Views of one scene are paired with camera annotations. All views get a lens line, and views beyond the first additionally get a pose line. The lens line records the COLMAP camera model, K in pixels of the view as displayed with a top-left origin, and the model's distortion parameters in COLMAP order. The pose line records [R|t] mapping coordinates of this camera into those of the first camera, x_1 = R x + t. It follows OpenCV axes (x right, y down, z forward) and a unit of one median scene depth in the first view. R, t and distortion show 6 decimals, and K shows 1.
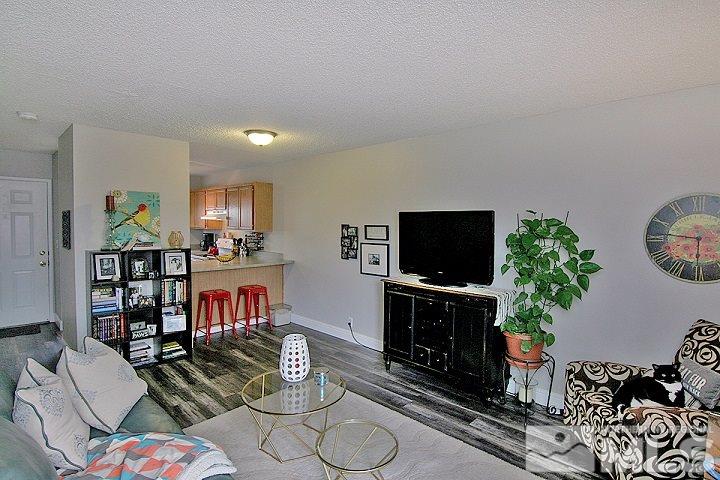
lens RADIAL K [[349.7, 0, 360.4], [0, 349.7, 238.4], [0, 0, 1]] dist [-0.000484, -0.015687]
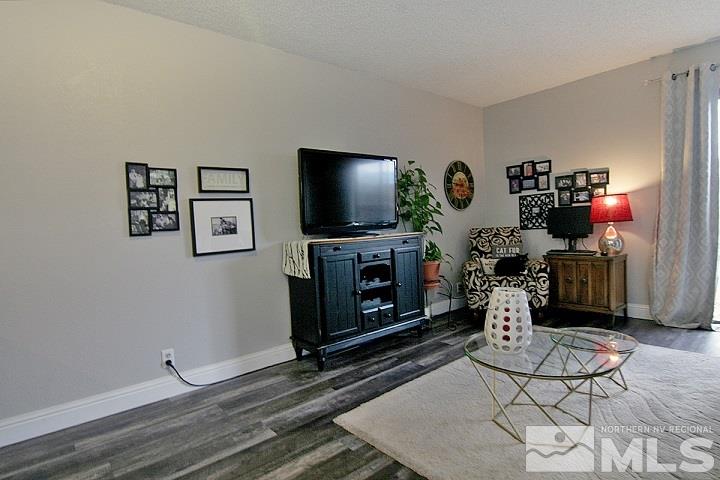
lens RADIAL K [[383.3, 0, 360.0], [0, 383.3, 240.0], [0, 0, 1]] dist [-0.001707, -0.013759]
pose [[0.123543, -0.070246, 0.989850, -0.760449], [0.085678, 0.994522, 0.059884, 0.086019], [-0.988634, 0.077410, 0.128885, 0.924230]]
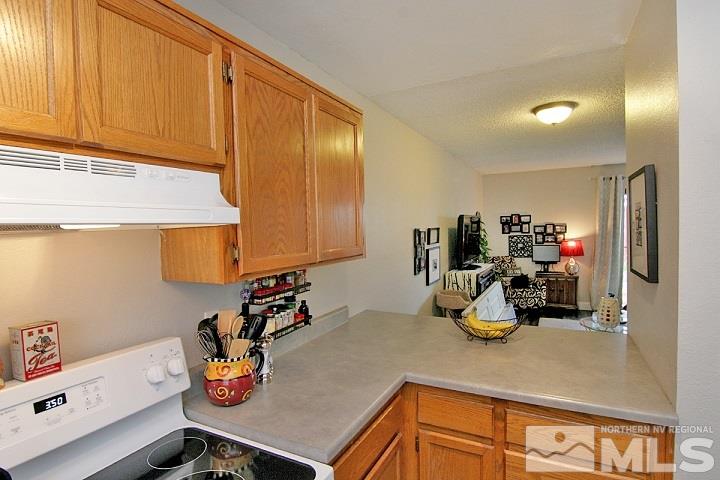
lens RADIAL K [[383.3, 0, 360.0], [0, 383.3, 240.0], [0, 0, 1]] dist [-0.001707, -0.013759]
pose [[-0.269639, -0.051603, 0.961578, -1.159995], [0.052233, 0.996309, 0.068114, -0.111785], [-0.961544, 0.068592, -0.265948, 1.927803]]
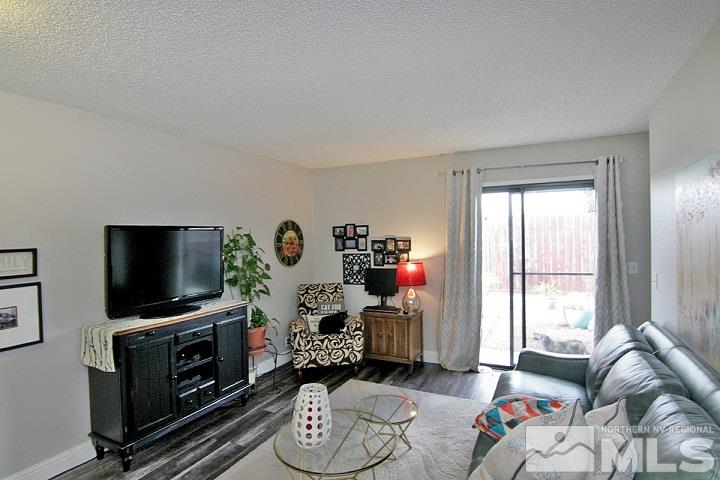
lens RADIAL K [[383.3, 0, 360.0], [0, 383.3, 240.0], [0, 0, 1]] dist [-0.001707, -0.013759]
pose [[-0.271150, -0.031866, 0.962009, -0.806096], [0.047608, 0.997785, 0.046470, -0.068557], [-0.961359, 0.058399, -0.269033, 0.864012]]
